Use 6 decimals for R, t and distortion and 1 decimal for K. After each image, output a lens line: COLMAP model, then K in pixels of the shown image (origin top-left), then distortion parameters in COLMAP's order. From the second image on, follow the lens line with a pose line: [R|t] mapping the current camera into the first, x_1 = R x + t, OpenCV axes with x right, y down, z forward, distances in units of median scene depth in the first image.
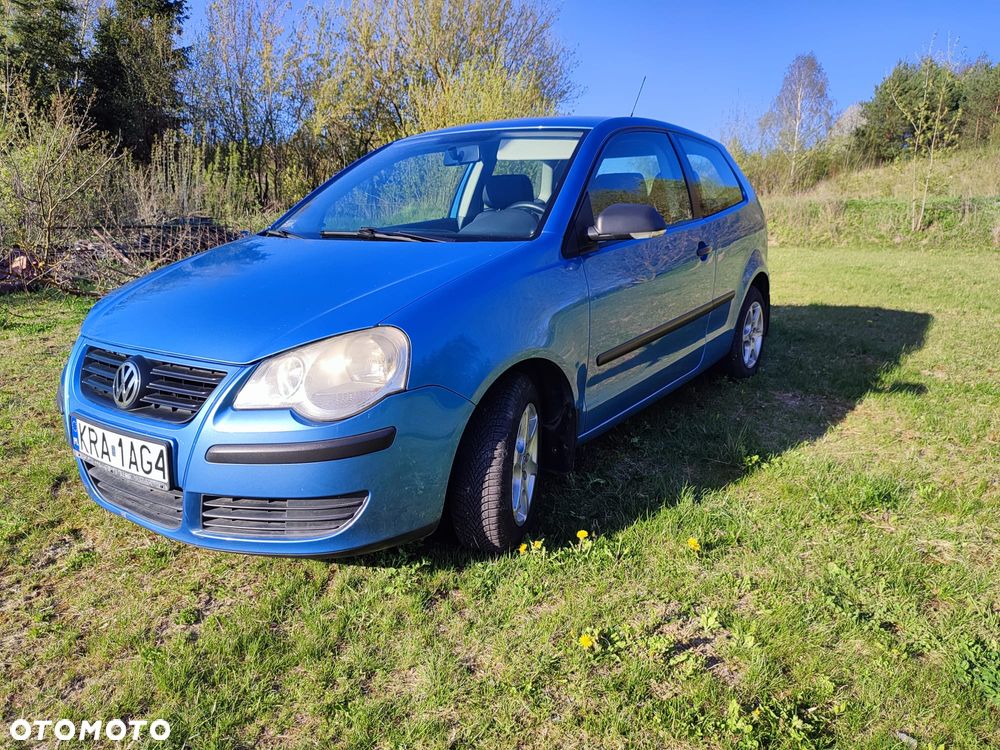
lens RADIAL K [[720.9, 0, 502.3], [0, 720.9, 373.8], [0, 0, 1]] dist [0.013130, -0.019409]
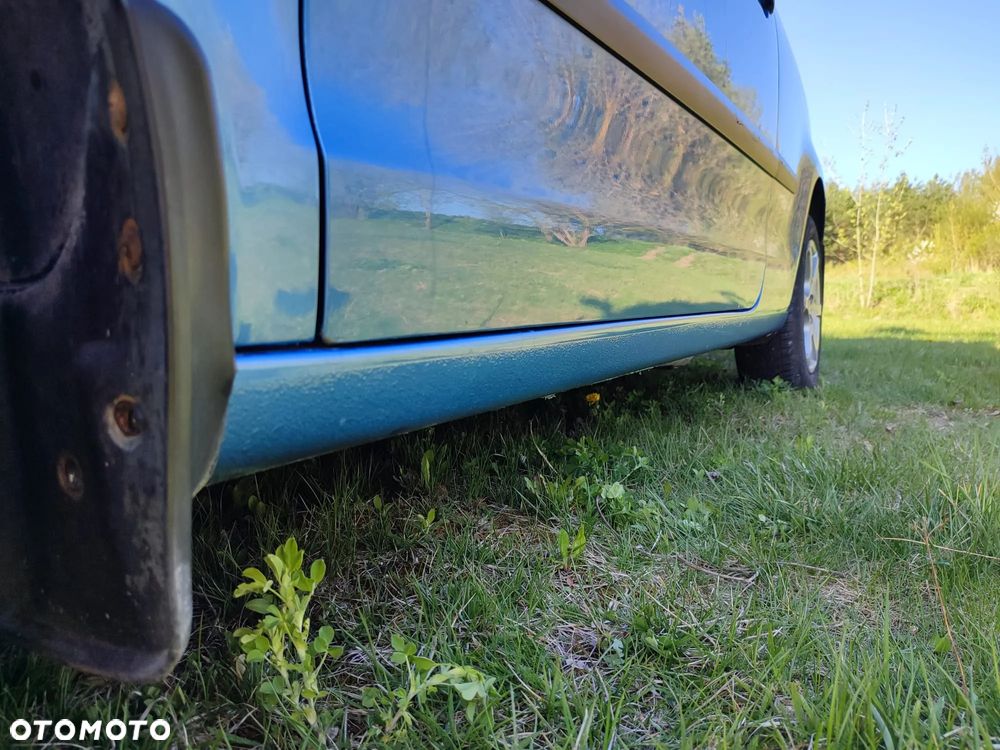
lens RADIAL K [[720.9, 0, 502.3], [0, 720.9, 373.8], [0, 0, 1]] dist [0.013130, -0.019409]
pose [[0.995732, -0.004575, 0.092183, 0.140528], [0.018669, 0.988109, -0.152615, 0.110146], [-0.090389, 0.153685, 0.983977, 0.885402]]
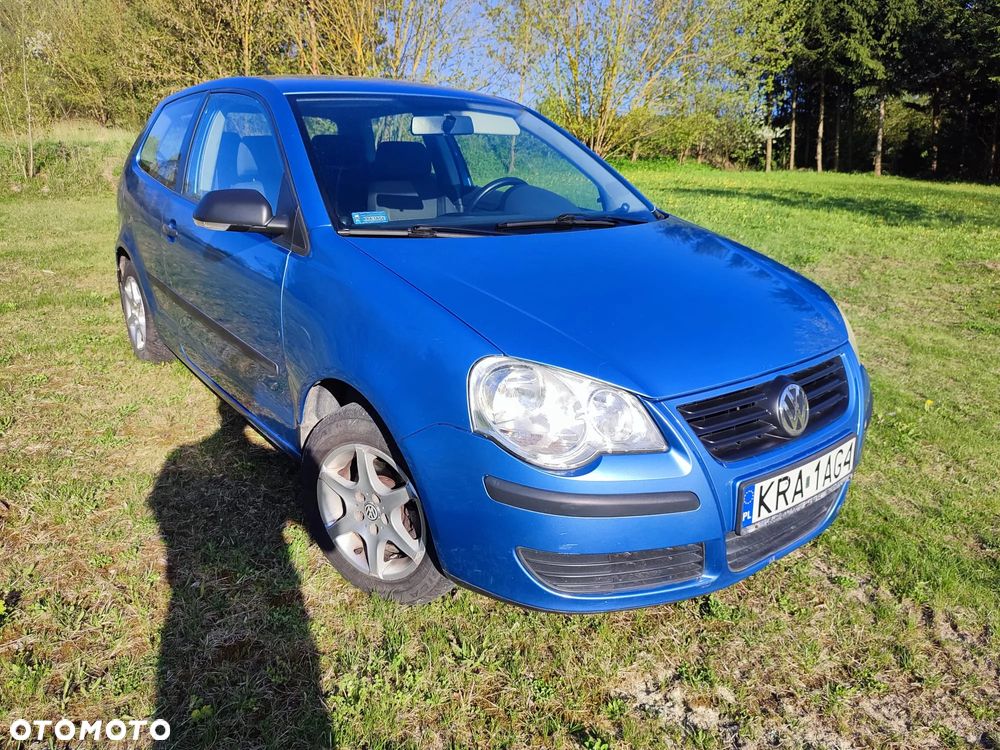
lens RADIAL K [[720.9, 0, 502.3], [0, 720.9, 373.8], [0, 0, 1]] dist [0.013130, -0.019409]
pose [[0.286907, -0.273720, 0.918021, -1.135162], [0.200002, 0.954306, 0.222032, -0.235572], [-0.936848, 0.119904, 0.328542, 0.824040]]
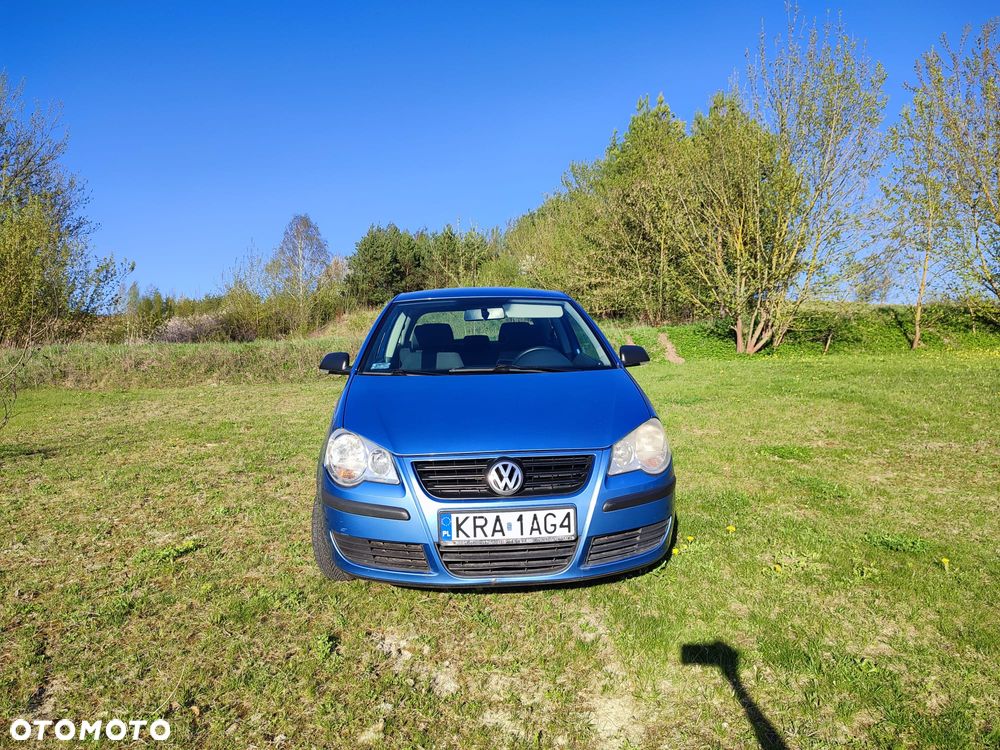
lens RADIAL K [[719.8, 0, 501.6], [0, 719.8, 371.5], [0, 0, 1]] dist [0.012091, -0.011146]
pose [[0.782519, -0.041459, 0.621245, -1.099847], [0.158277, 0.978249, -0.134082, -0.000973], [-0.602173, 0.203250, 0.772060, -0.091903]]
